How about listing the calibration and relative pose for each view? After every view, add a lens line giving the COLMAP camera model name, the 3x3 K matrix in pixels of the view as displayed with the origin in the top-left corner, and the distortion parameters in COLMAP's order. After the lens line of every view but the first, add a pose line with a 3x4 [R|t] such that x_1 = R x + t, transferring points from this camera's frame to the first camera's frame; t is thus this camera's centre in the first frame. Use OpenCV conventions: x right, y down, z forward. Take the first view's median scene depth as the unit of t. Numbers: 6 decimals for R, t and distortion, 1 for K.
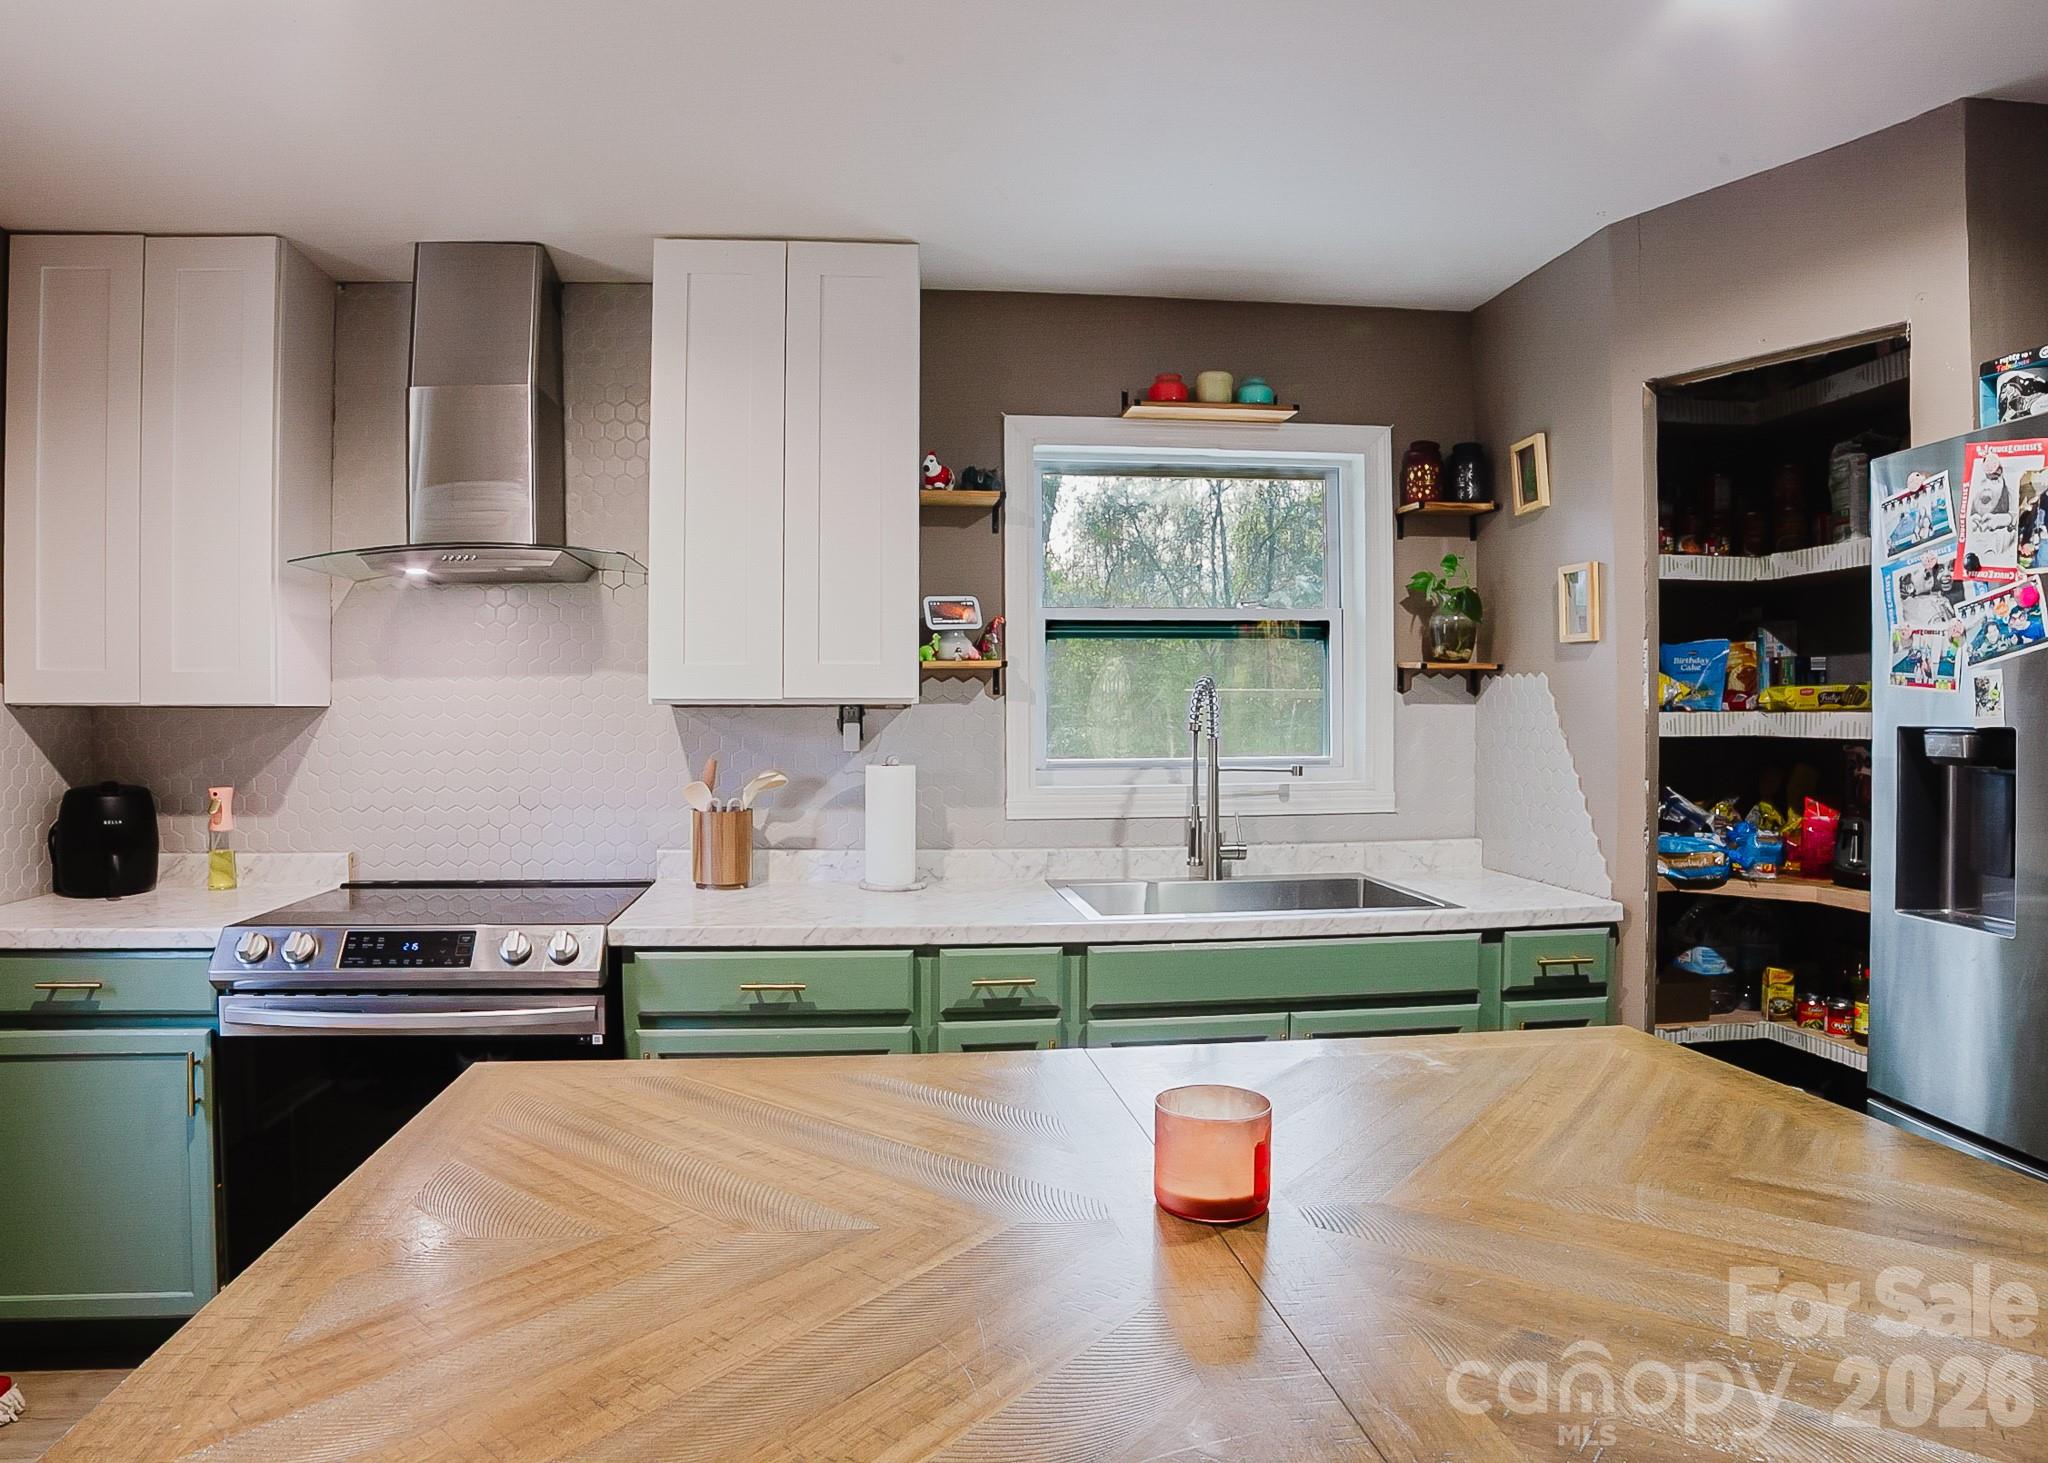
lens RADIAL K [[1203.9, 0, 958.3], [0, 1203.9, 723.8], [0, 0, 1]] dist [-0.110168, 0.040600]
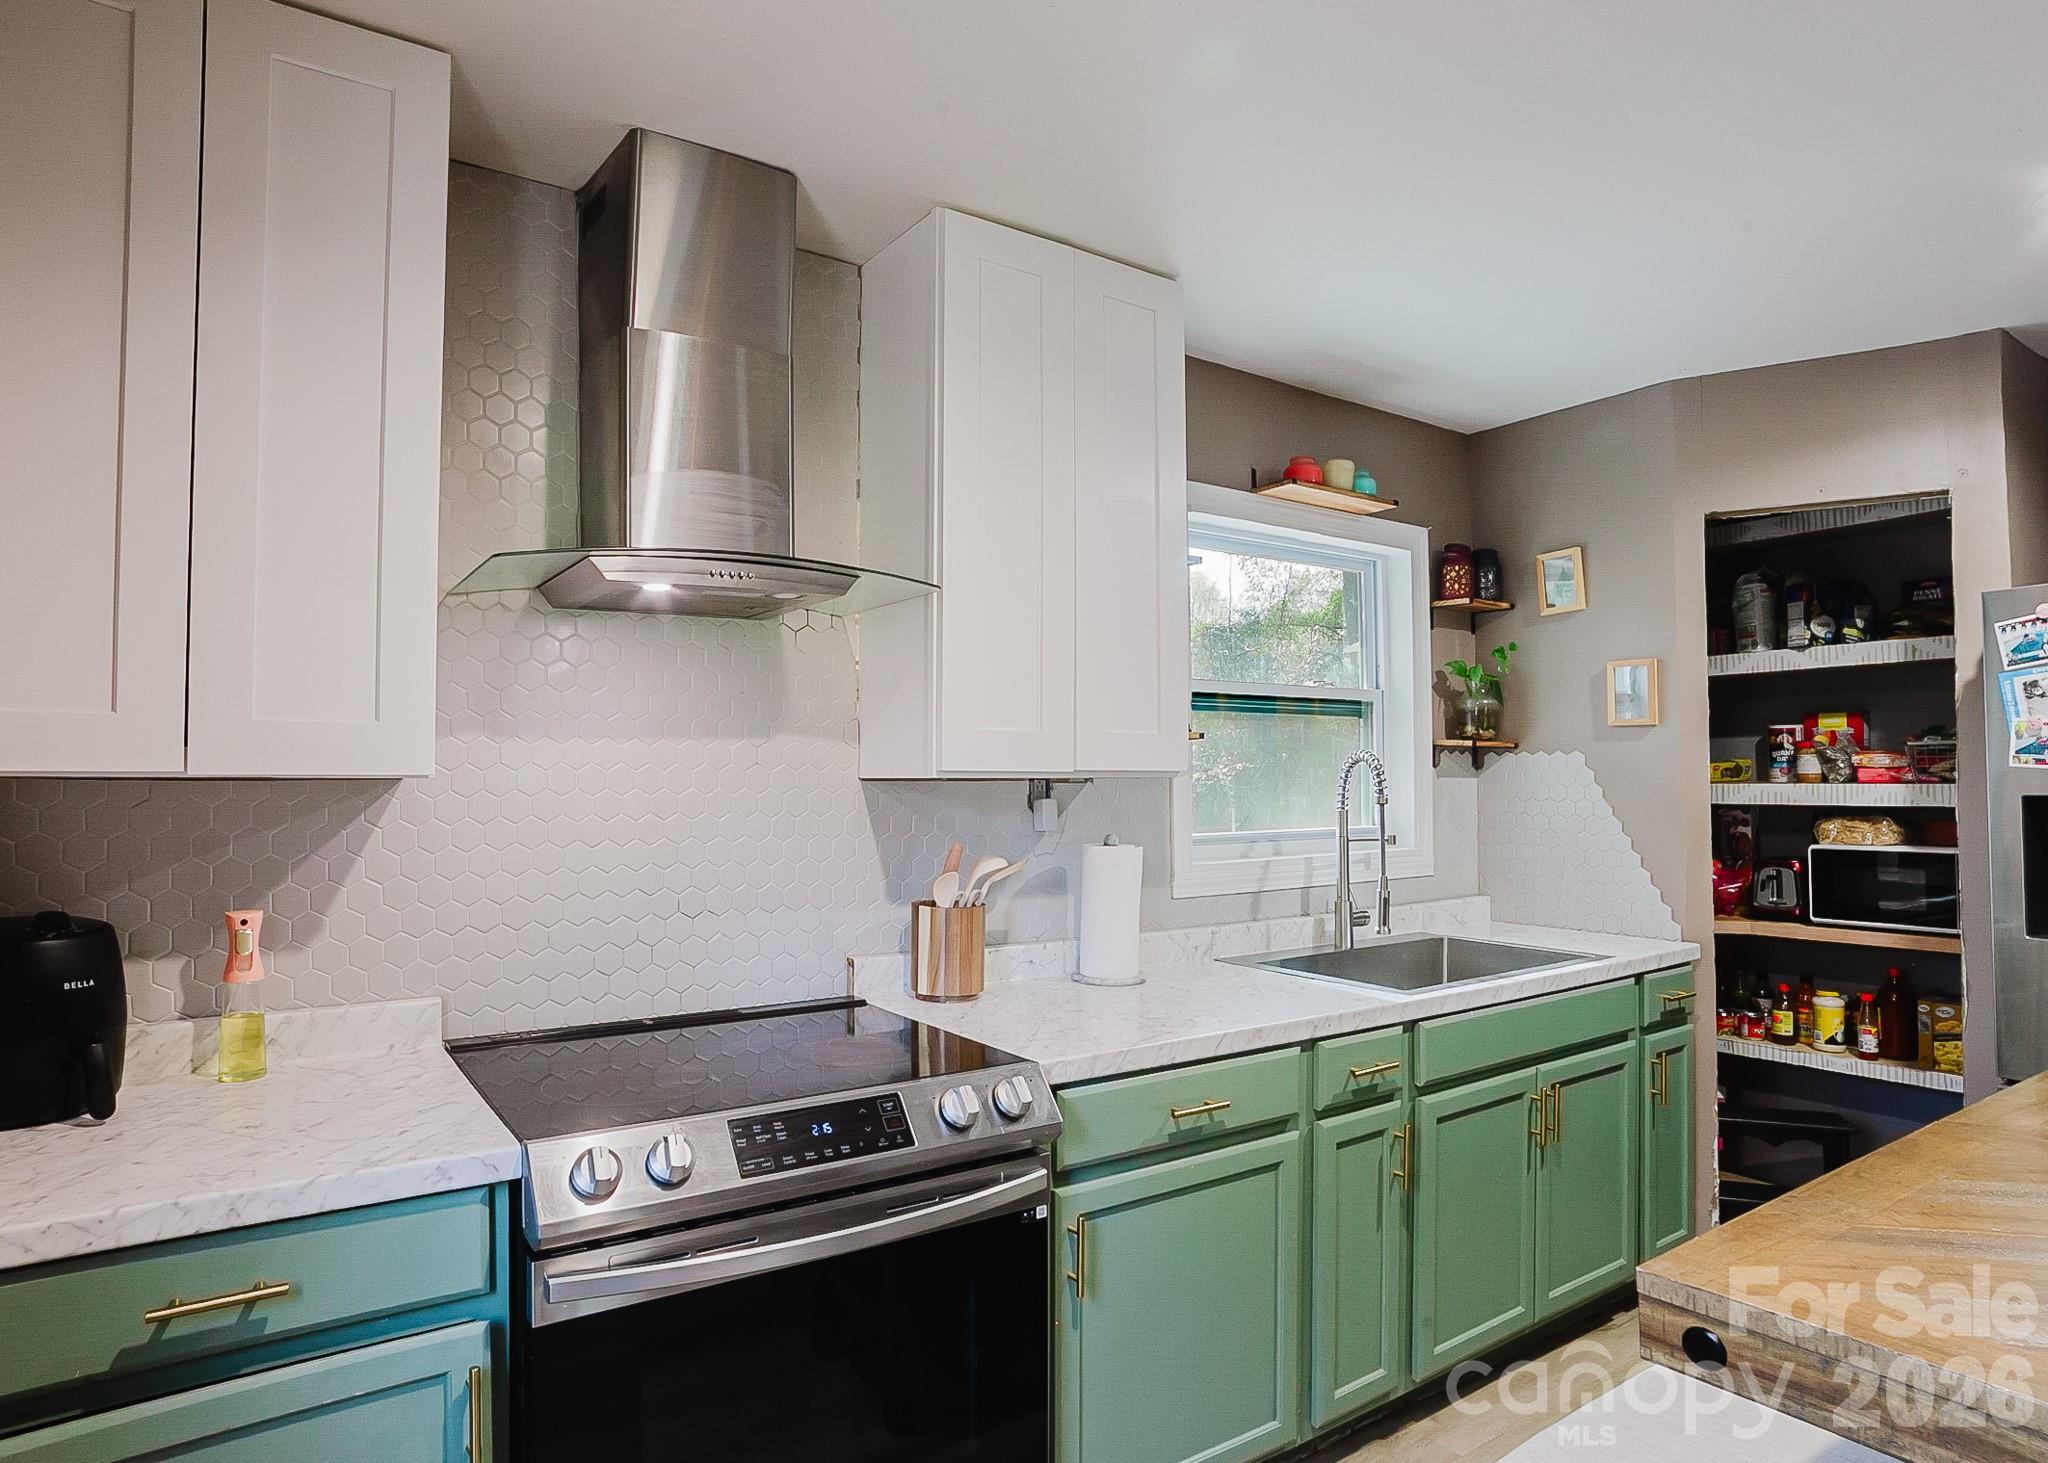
lens RADIAL K [[1151.3, 0, 972.3], [0, 1151.3, 747.0], [0, 0, 1]] dist [-0.077054, 0.039166]
pose [[0.883398, 0.014004, 0.468414, -0.554368], [0.004959, 0.999218, -0.039227, -0.005968], [-0.468597, 0.036976, 0.882638, 0.282741]]
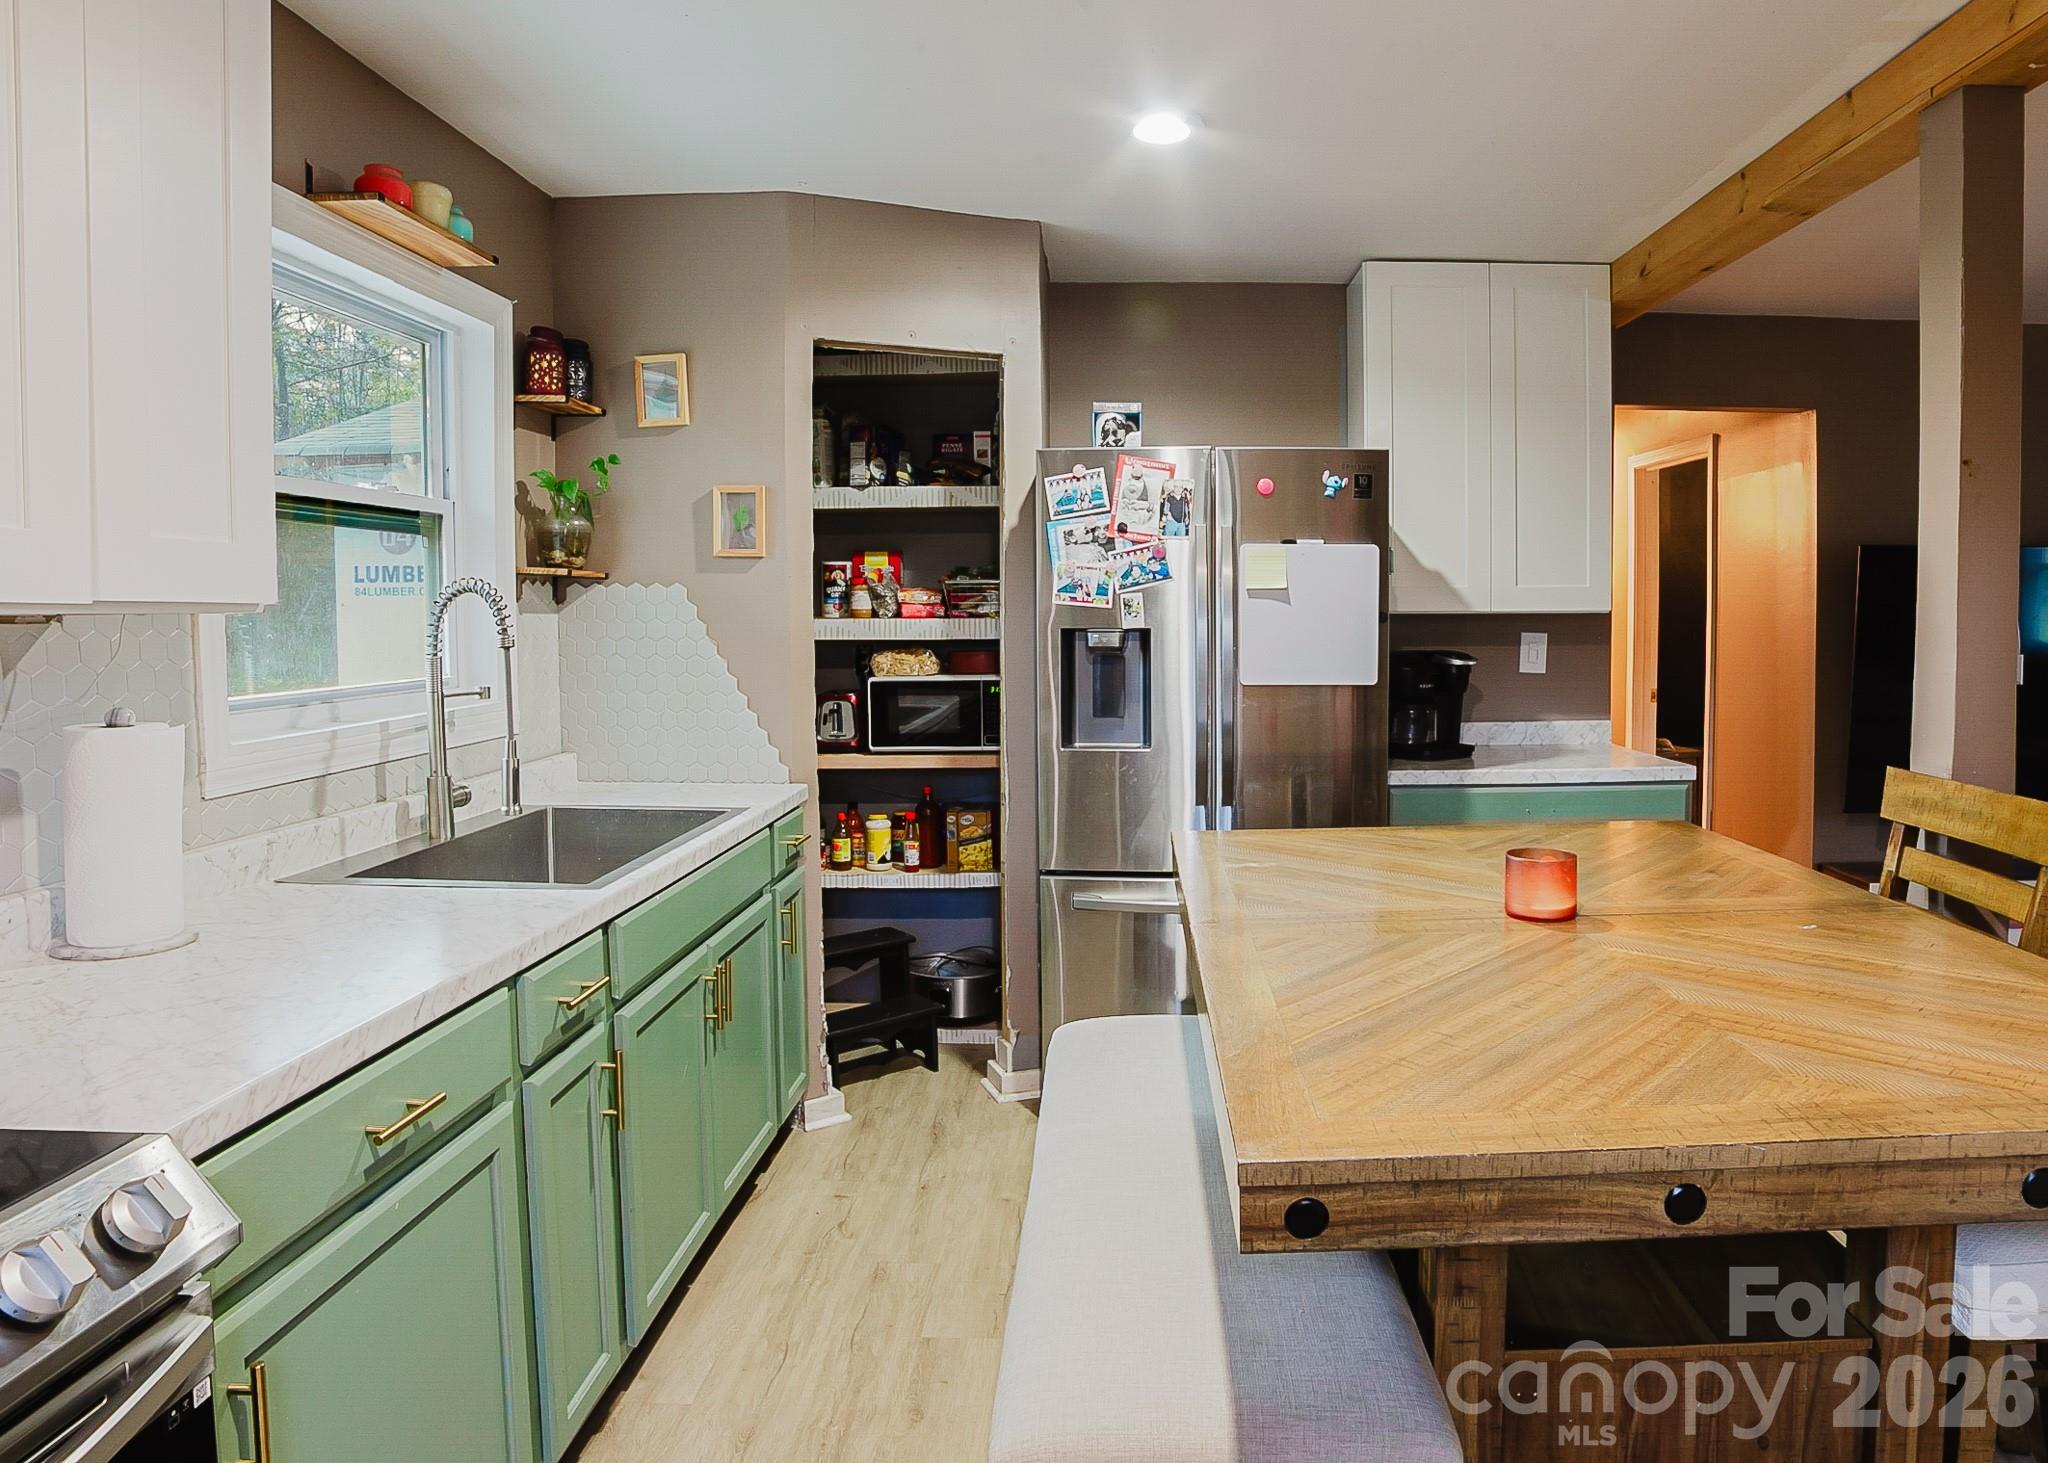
lens RADIAL K [[1235.8, 0, 1107.6], [0, 1235.8, 676.4], [0, 0, 1]] dist [-0.108501, 0.045758]
pose [[0.101971, -0.049400, 0.993560, -0.539322], [0.012343, 0.998752, 0.048392, -0.008124], [-0.994711, 0.007329, 0.102453, 0.498863]]
